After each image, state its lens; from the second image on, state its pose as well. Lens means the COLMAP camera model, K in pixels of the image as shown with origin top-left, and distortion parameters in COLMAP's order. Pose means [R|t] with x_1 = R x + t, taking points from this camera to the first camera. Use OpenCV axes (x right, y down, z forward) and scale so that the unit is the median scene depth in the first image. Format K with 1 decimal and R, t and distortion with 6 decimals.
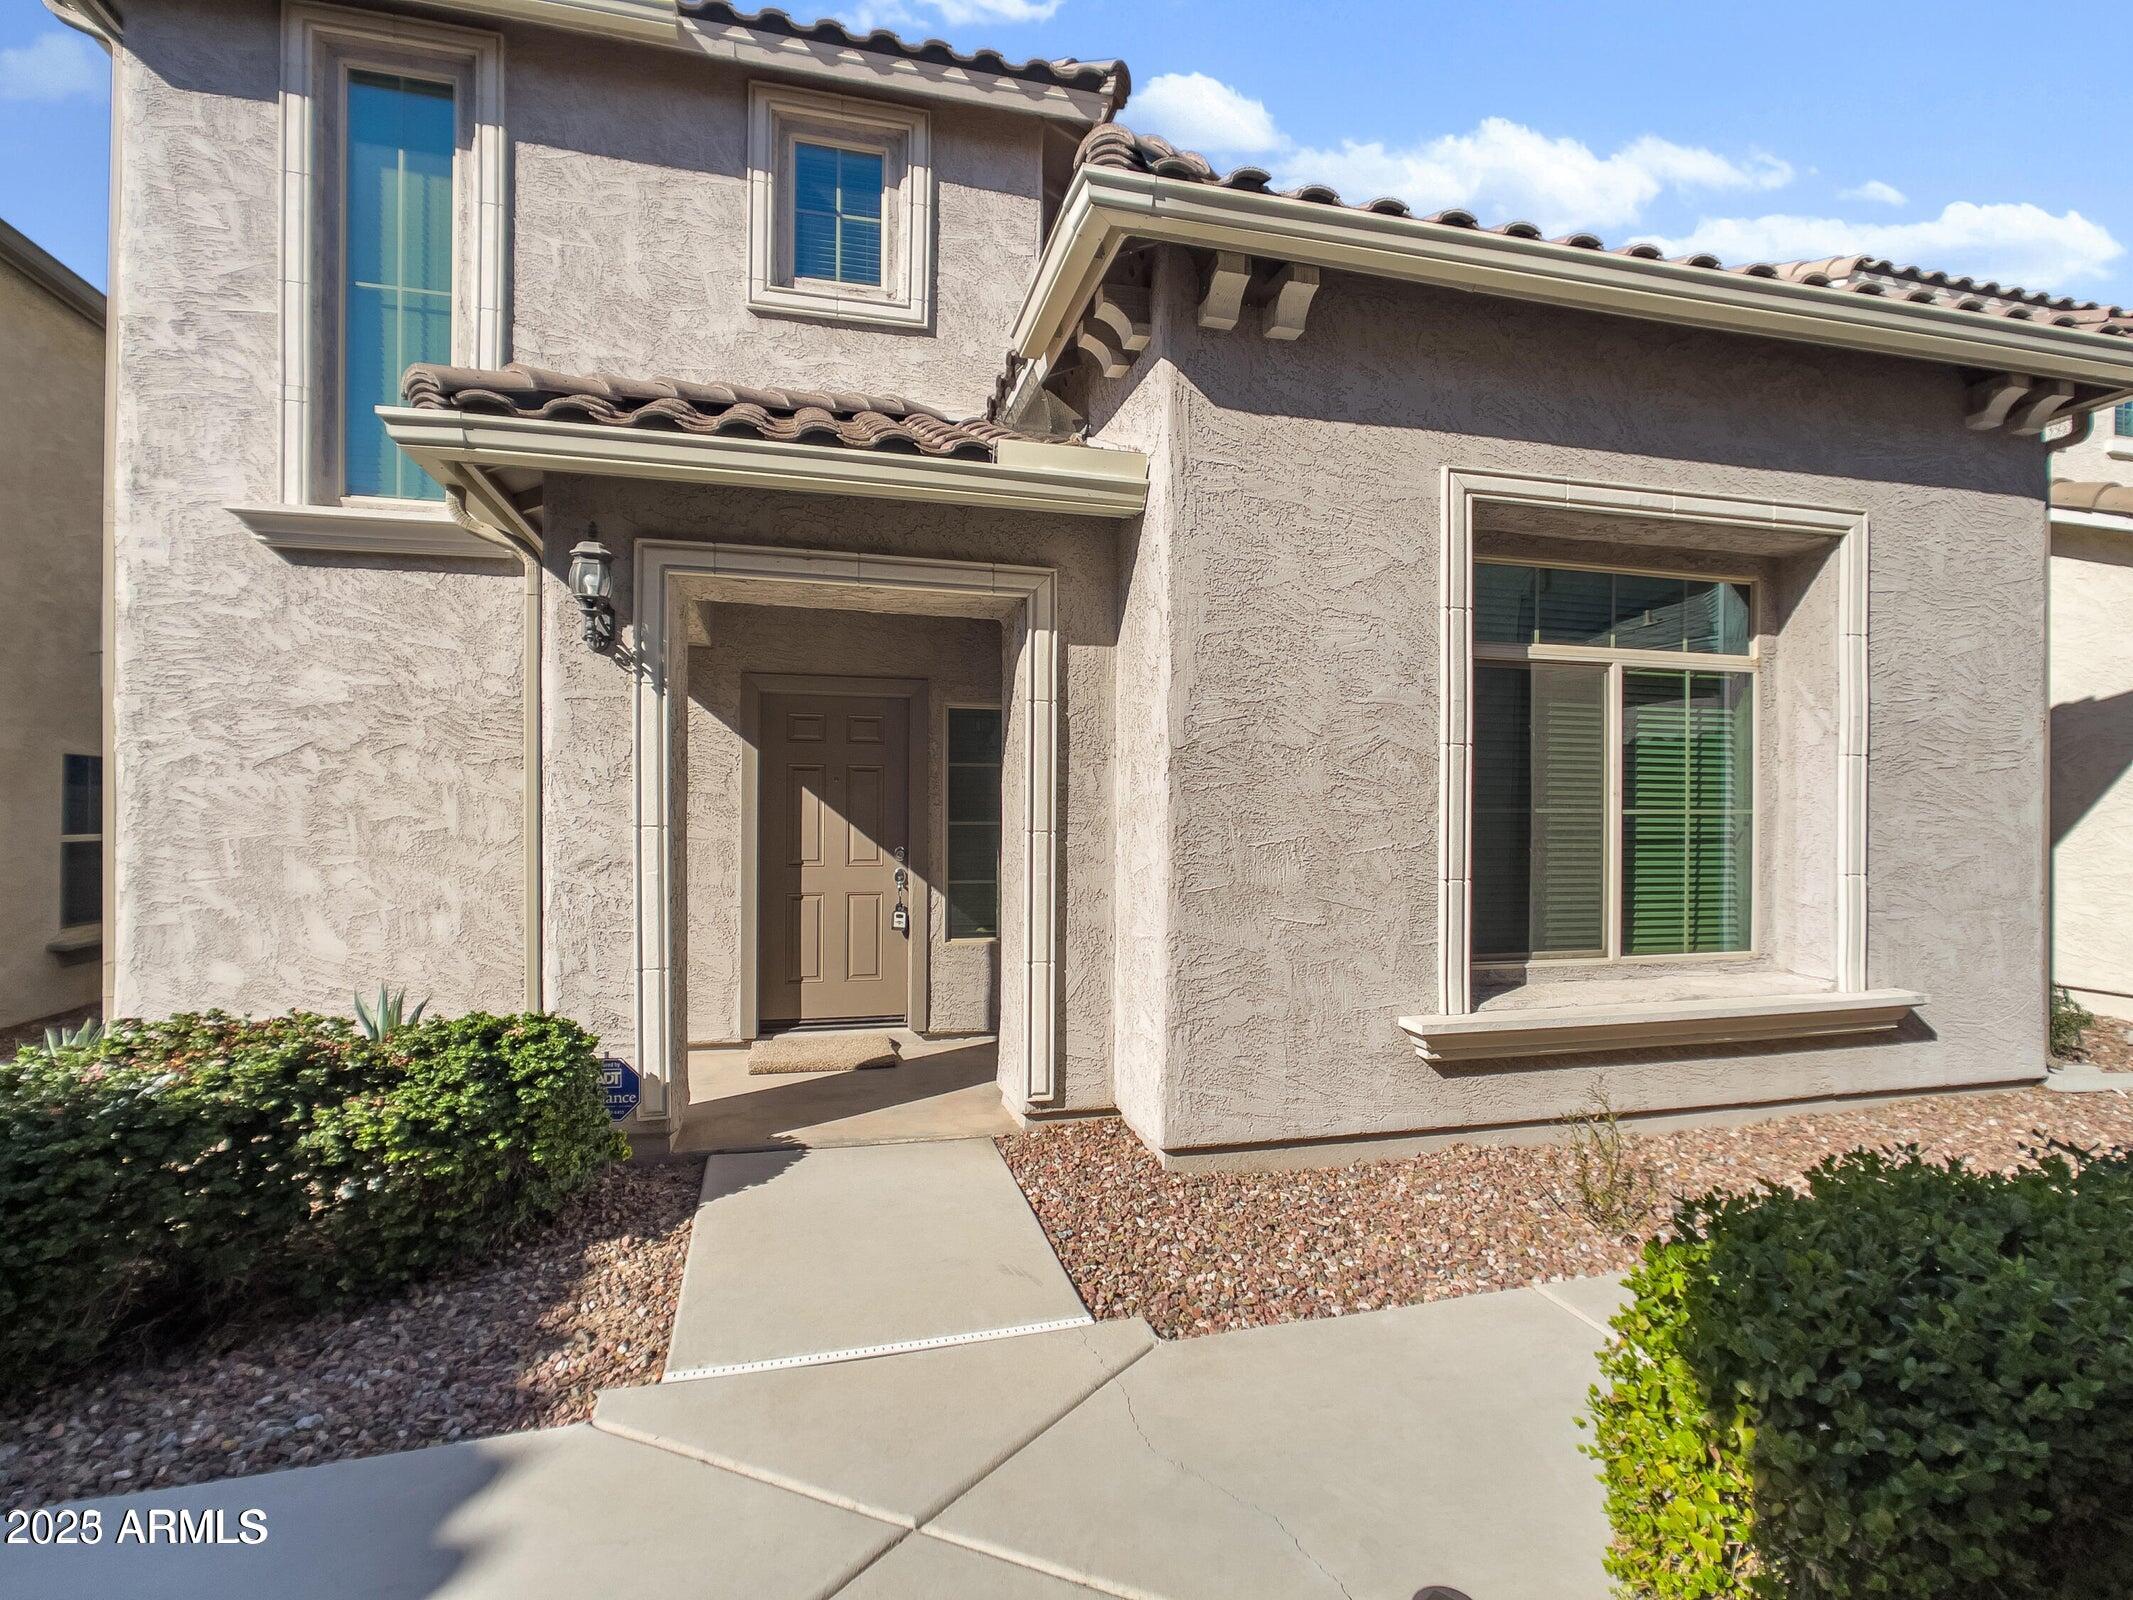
lens RADIAL K [[1037.0, 0, 1074.6], [0, 1037.0, 814.3], [0, 0, 1]] dist [-0.015622, 0.008519]
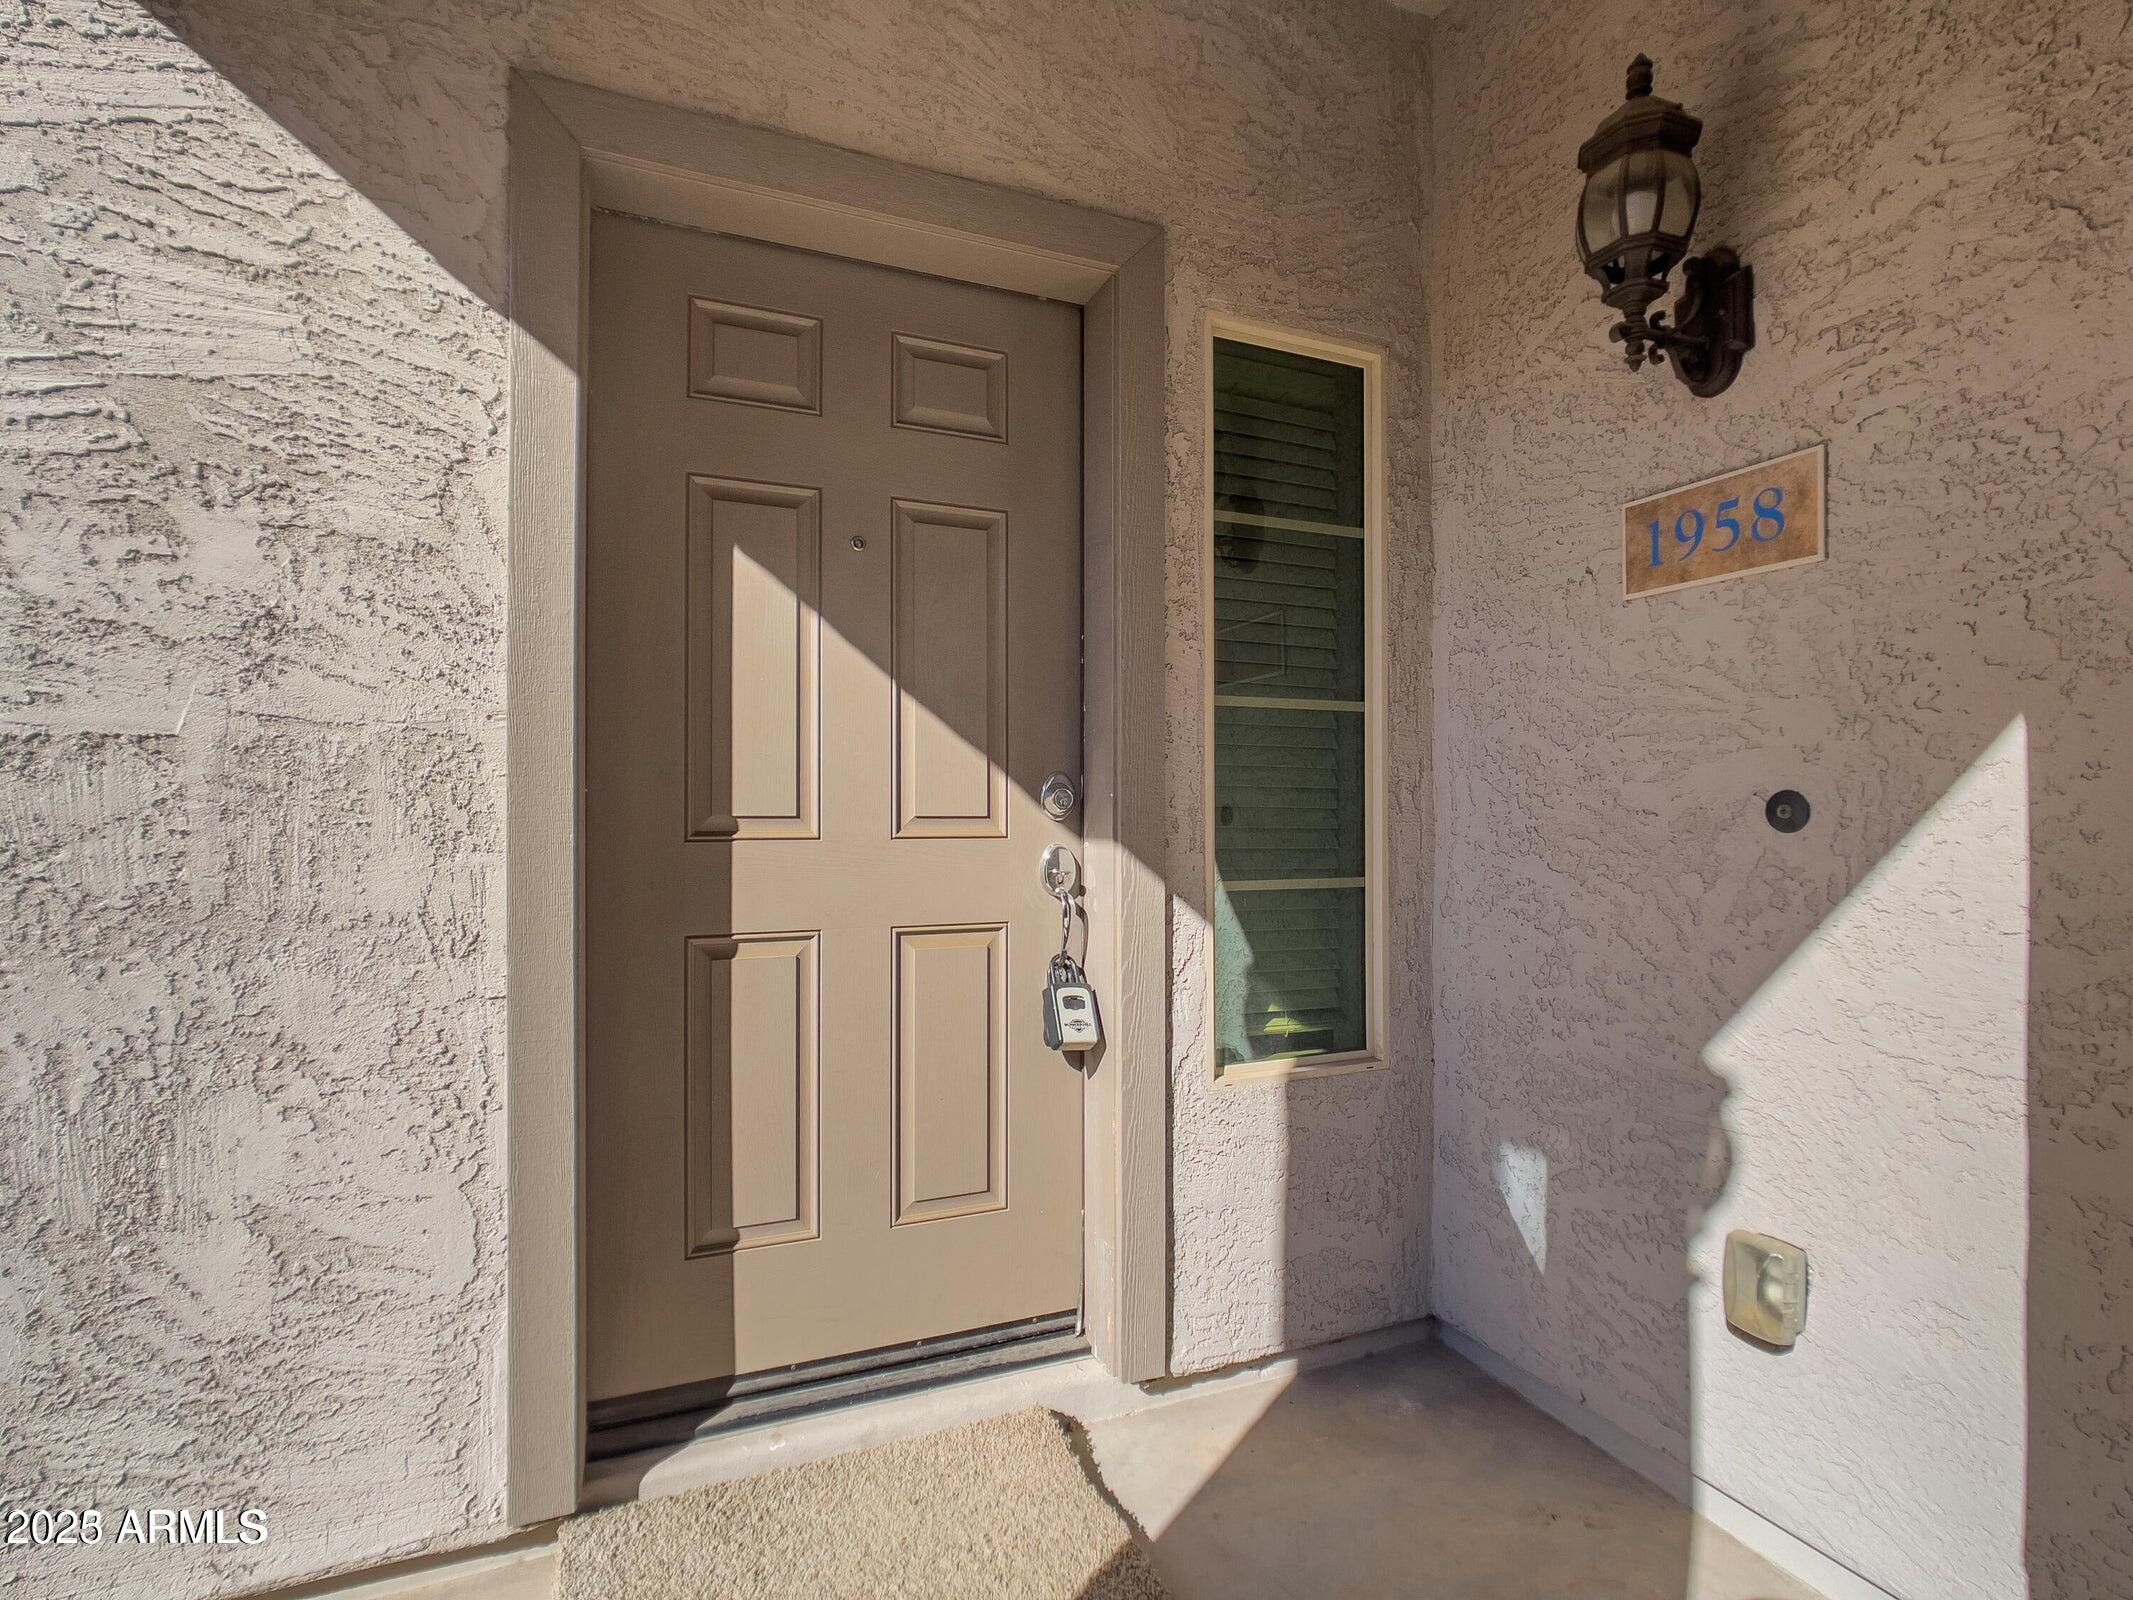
lens RADIAL K [[1047.4, 0, 1068.0], [0, 1047.4, 806.9], [0, 0, 1]] dist [-0.025518, 0.014968]
pose [[0.987848, -0.004934, 0.155343, -0.248472], [0.005325, 0.999984, -0.002099, 0.048787], [-0.155331, 0.002900, 0.987858, 0.798465]]
